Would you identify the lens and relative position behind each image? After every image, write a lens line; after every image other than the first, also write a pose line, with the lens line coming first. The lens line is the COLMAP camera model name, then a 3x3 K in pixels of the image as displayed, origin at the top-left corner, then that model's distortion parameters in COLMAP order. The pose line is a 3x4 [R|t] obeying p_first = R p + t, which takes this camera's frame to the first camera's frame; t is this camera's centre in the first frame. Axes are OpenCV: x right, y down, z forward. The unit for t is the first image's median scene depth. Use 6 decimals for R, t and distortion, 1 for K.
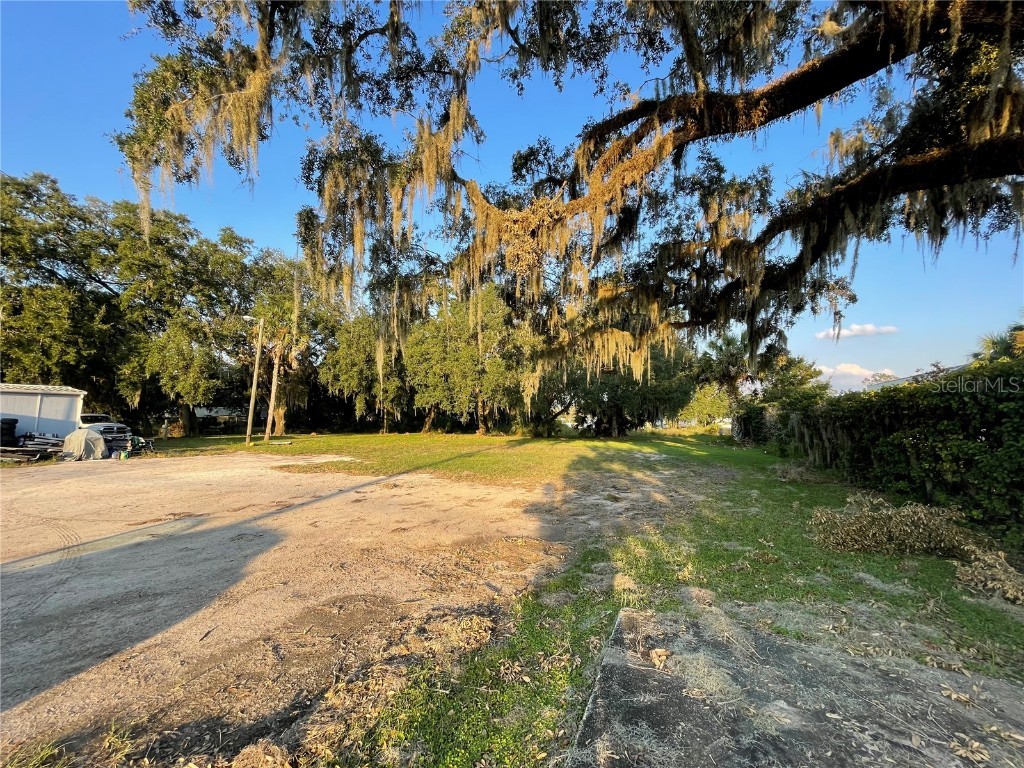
lens RADIAL K [[413.5, 0, 514.0], [0, 413.5, 380.9], [0, 0, 1]] dist [-0.001727, -0.000343]
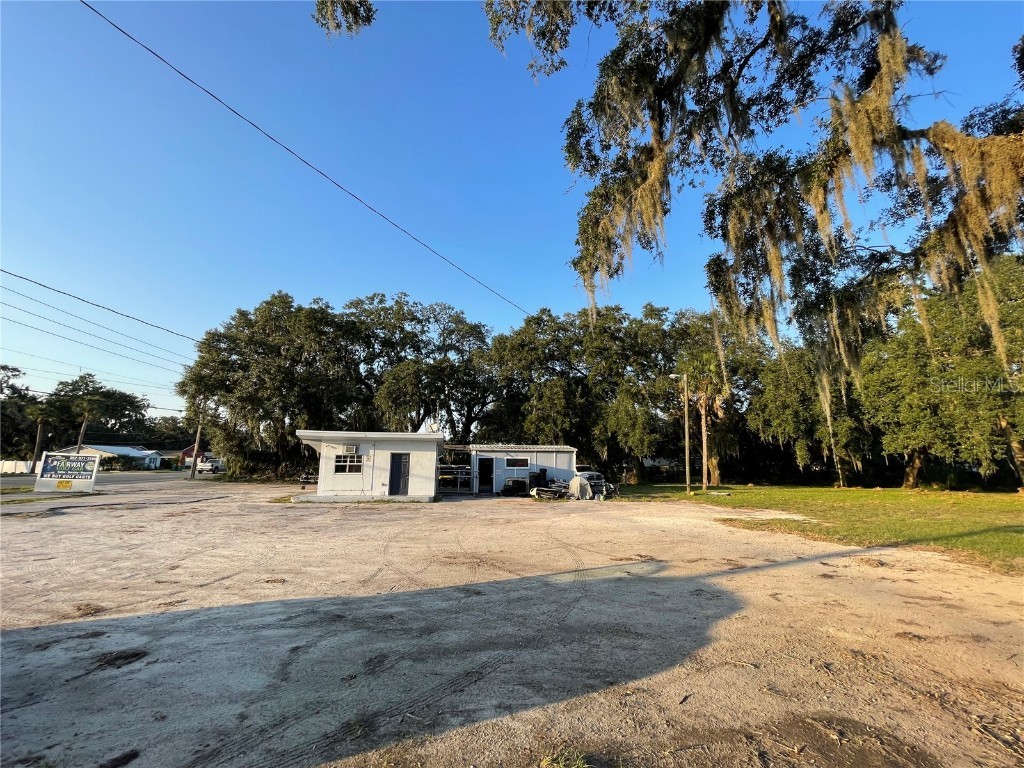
lens RADIAL K [[413.5, 0, 514.1], [0, 413.5, 381.9], [0, 0, 1]] dist [-0.001727, -0.000343]
pose [[0.578419, -0.165119, -0.798854, -0.027509], [0.073615, 0.985870, -0.150472, -0.005047], [0.812411, 0.028228, 0.582401, 0.029701]]
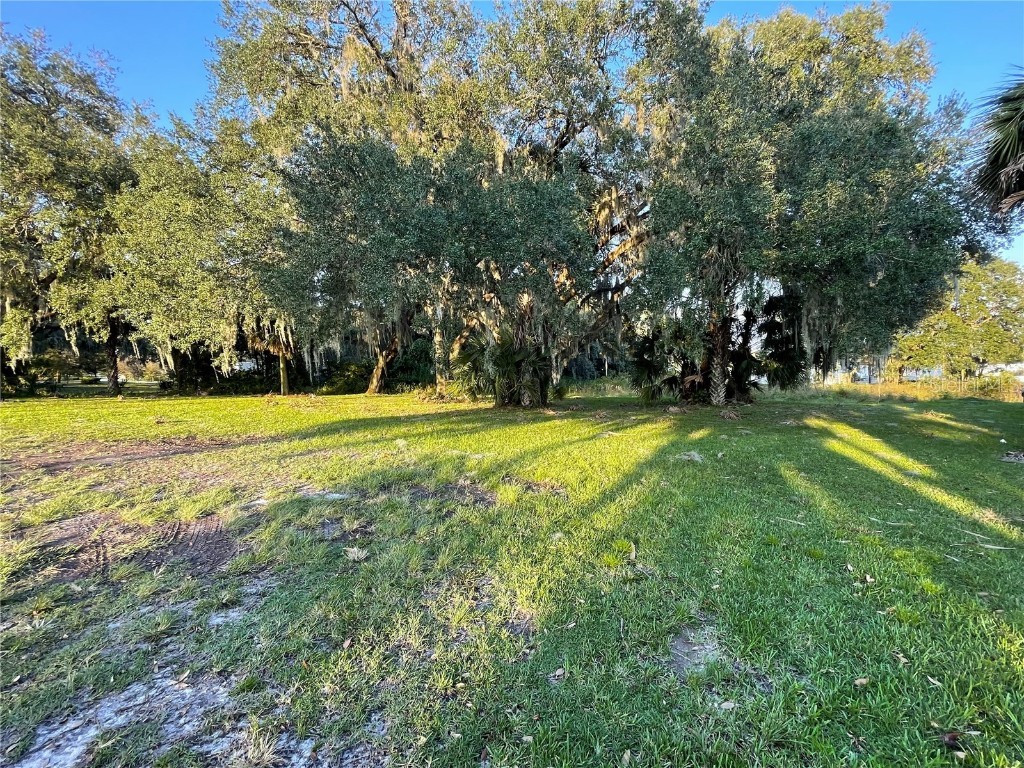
lens RADIAL K [[478.9, 0, 512.4], [0, 478.9, 386.3], [0, 0, 1]] dist [-0.002013, -0.000472]
pose [[0.951749, -0.001178, -0.306876, 1.023688], [0.037810, 0.992823, 0.113455, 0.278323], [0.304541, -0.119584, 0.944963, 2.474981]]
